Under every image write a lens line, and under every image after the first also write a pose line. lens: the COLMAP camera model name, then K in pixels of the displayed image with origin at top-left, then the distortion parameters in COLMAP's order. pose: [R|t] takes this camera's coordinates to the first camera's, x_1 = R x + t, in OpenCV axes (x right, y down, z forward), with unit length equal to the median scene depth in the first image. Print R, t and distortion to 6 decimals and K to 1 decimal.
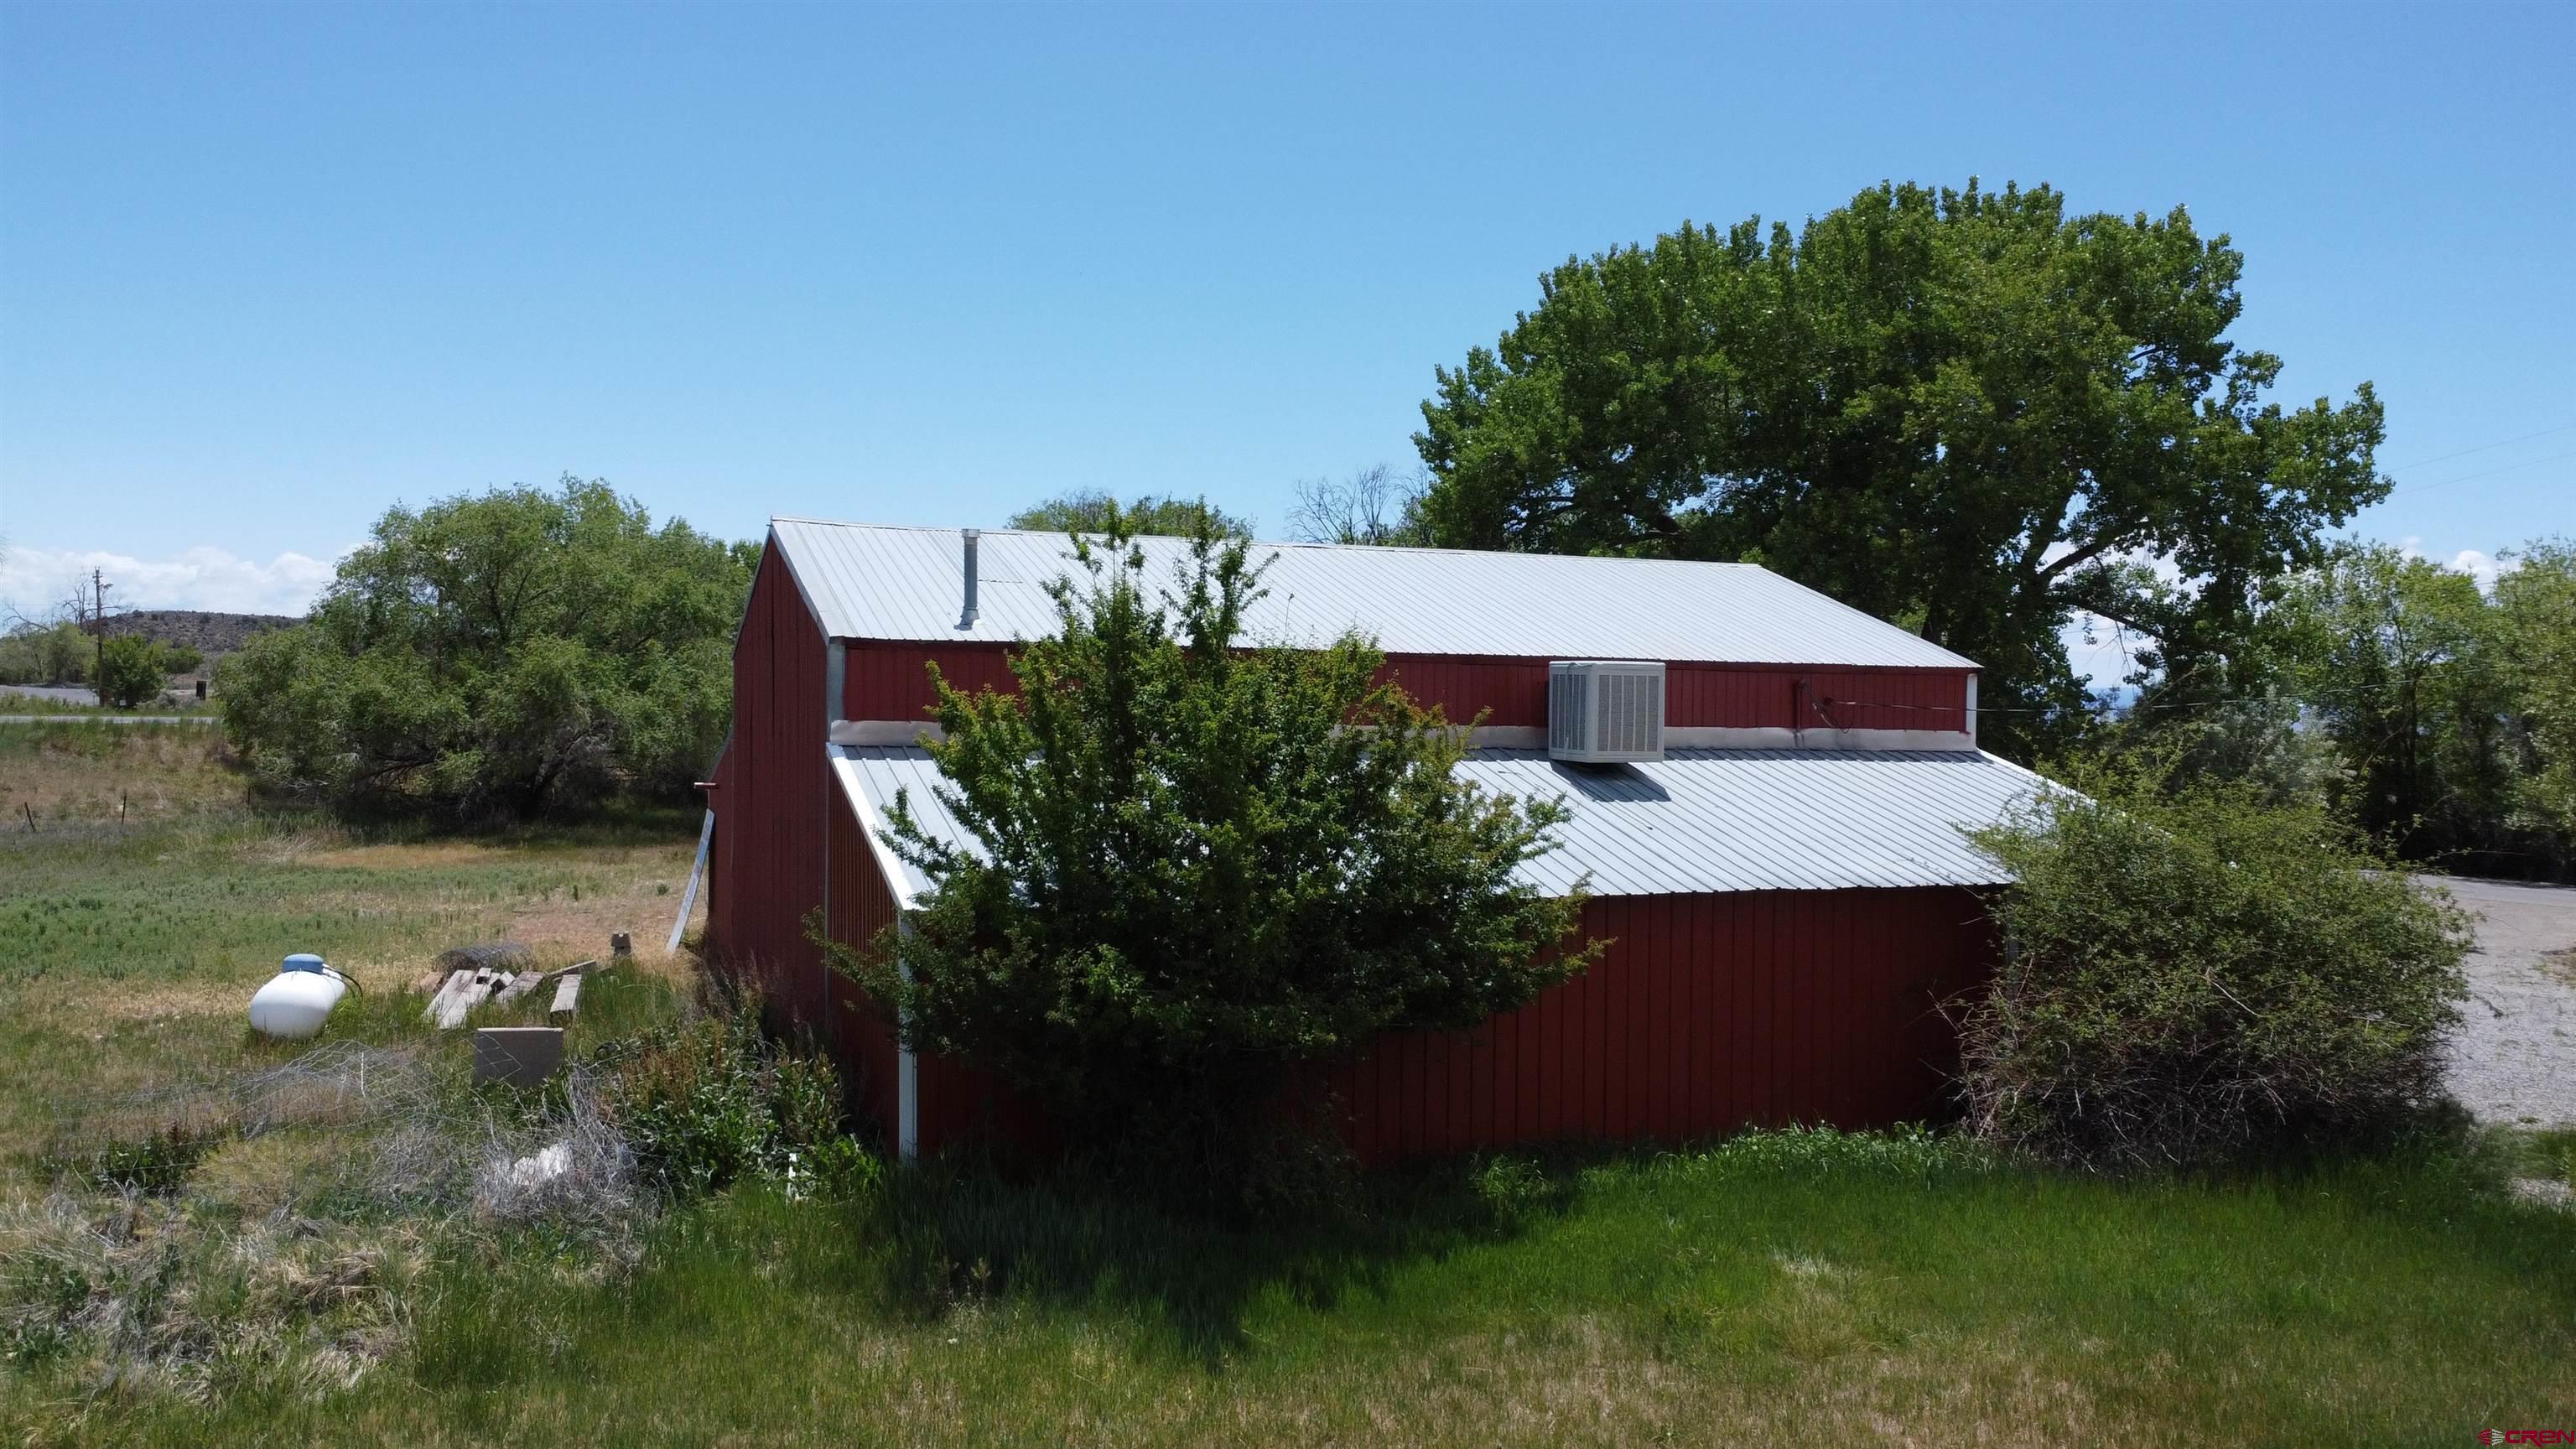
lens RADIAL K [[1938.0, 0, 1288.0], [0, 1938.0, 724.5], [0, 0, 1]] dist [0.004571, -0.005791]
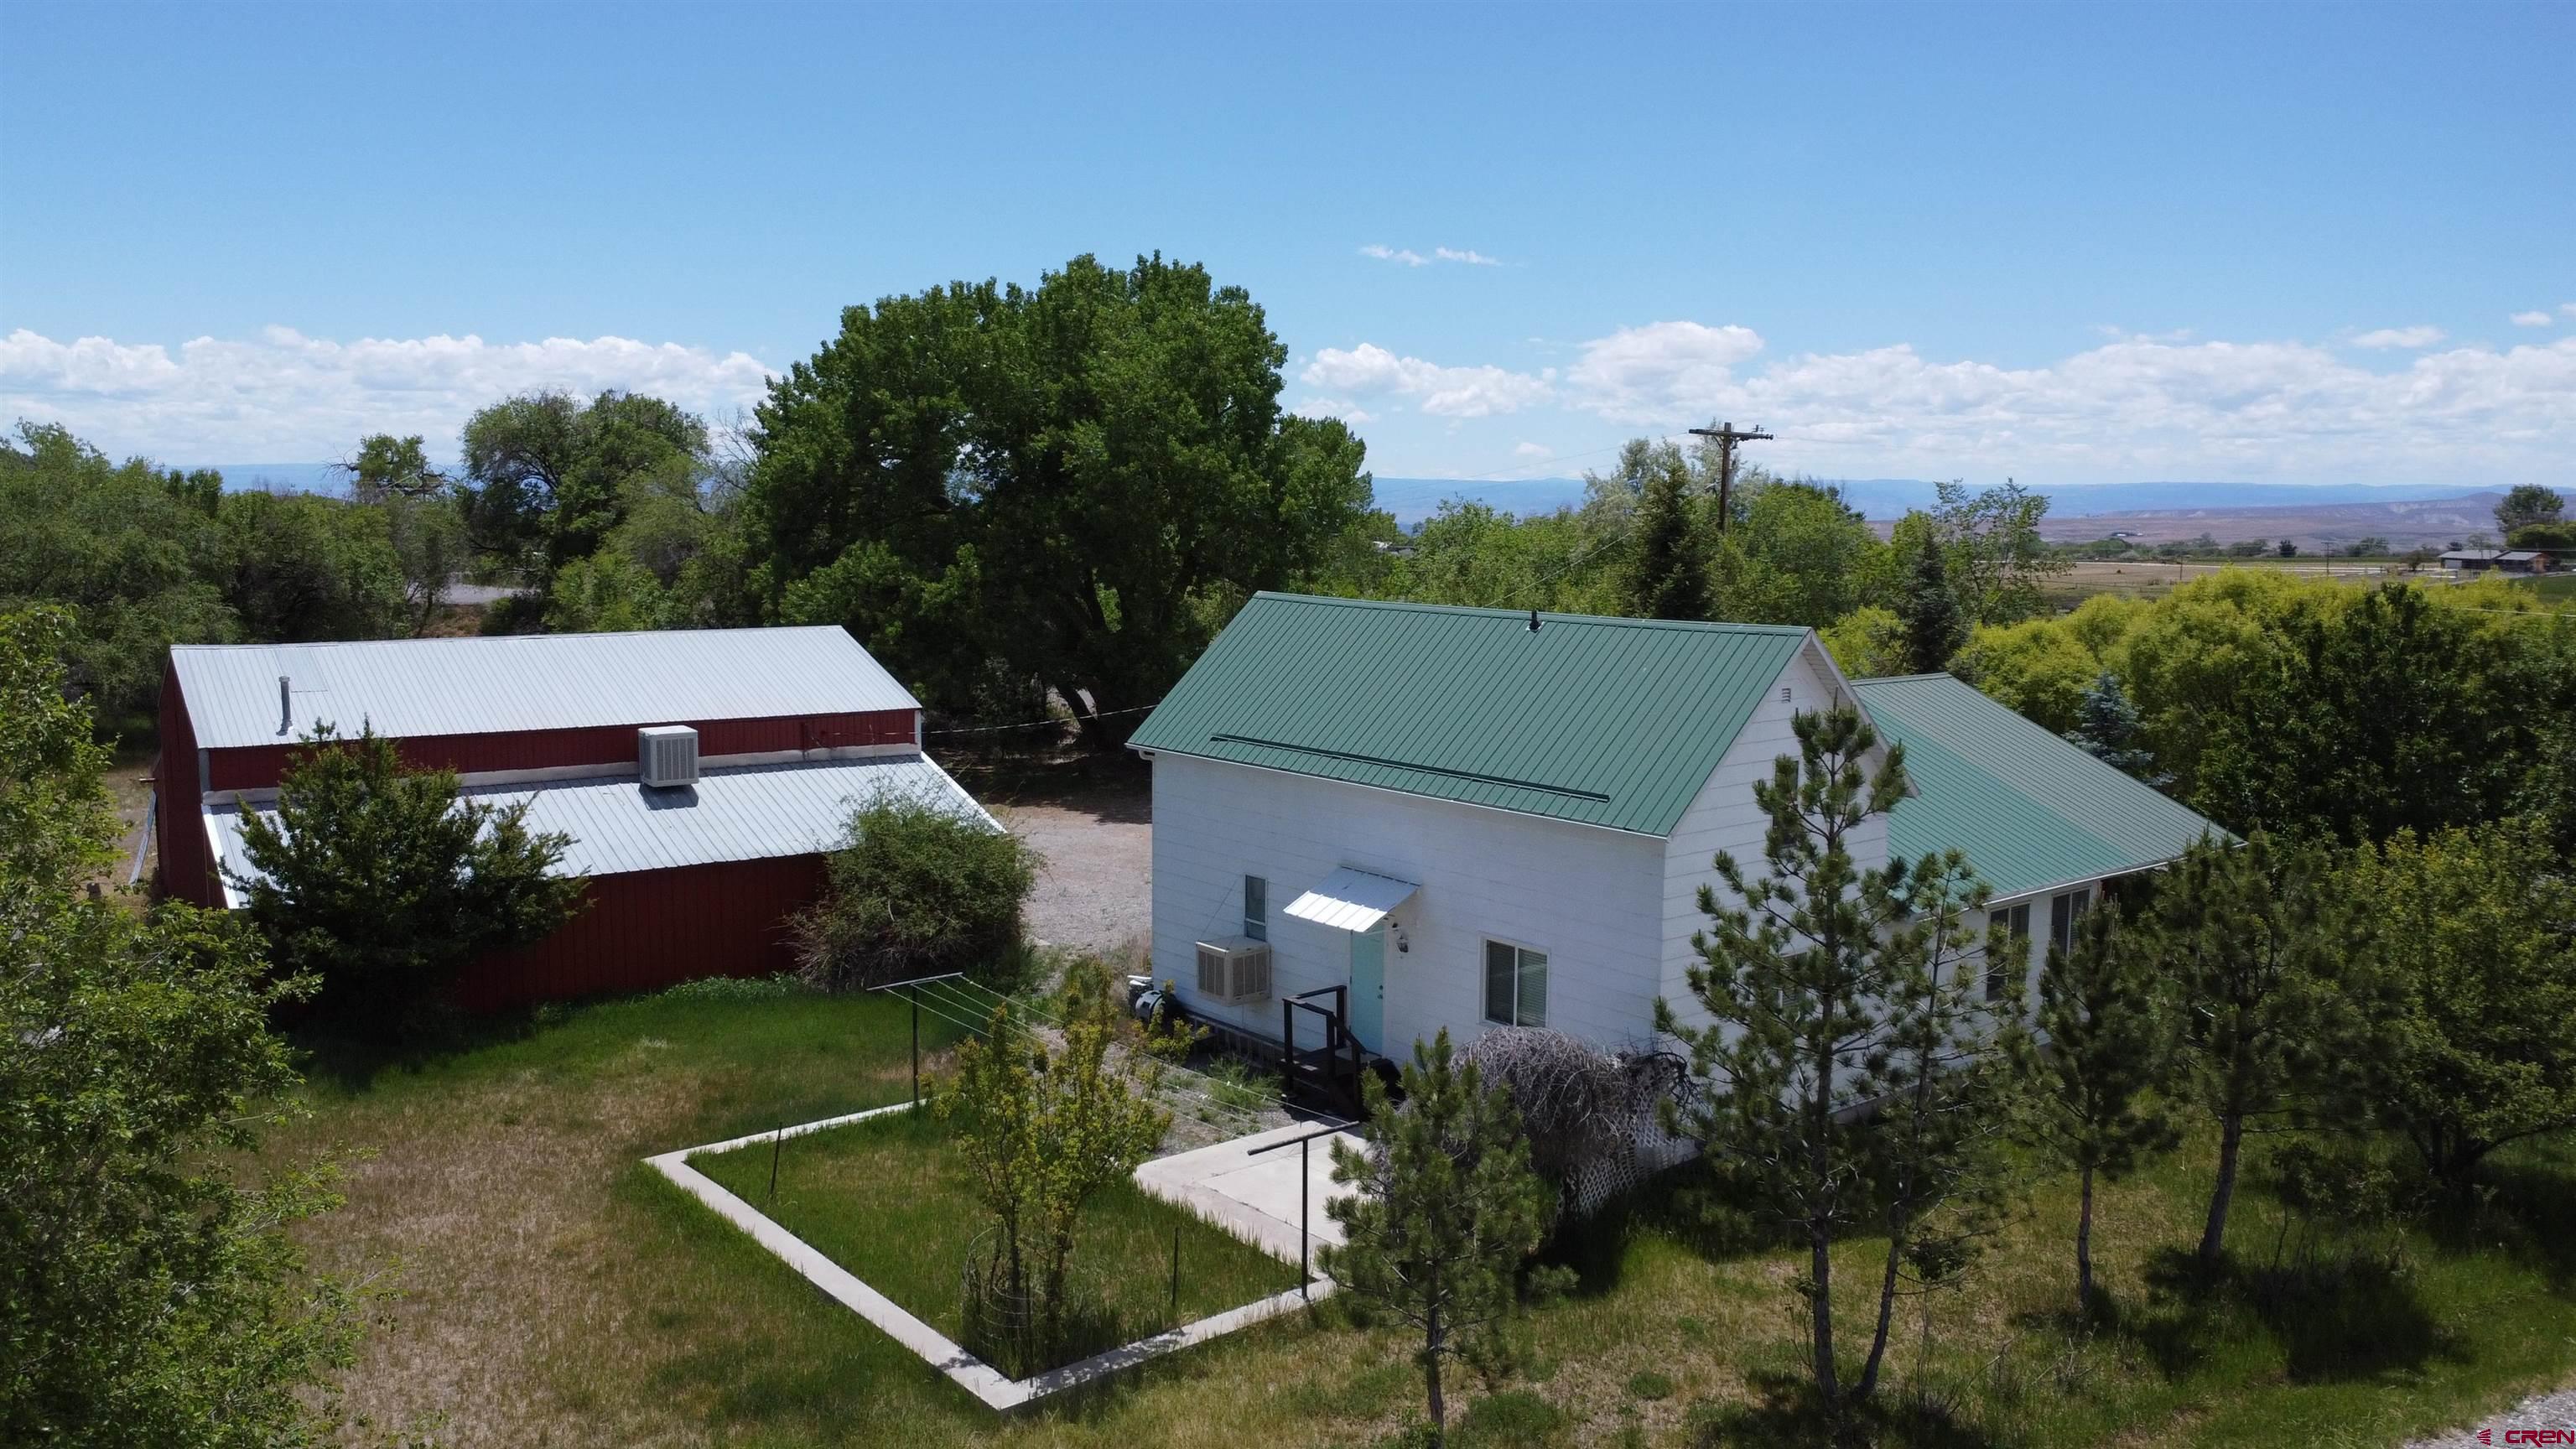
lens RADIAL K [[1938.0, 0, 1288.0], [0, 1938.0, 724.5], [0, 0, 1]] dist [0.004571, -0.005791]
pose [[0.977051, -0.029368, 0.210972, 0.271229], [0.006642, 0.994169, 0.107631, -0.178996], [-0.212902, -0.103760, 0.971548, -0.713878]]
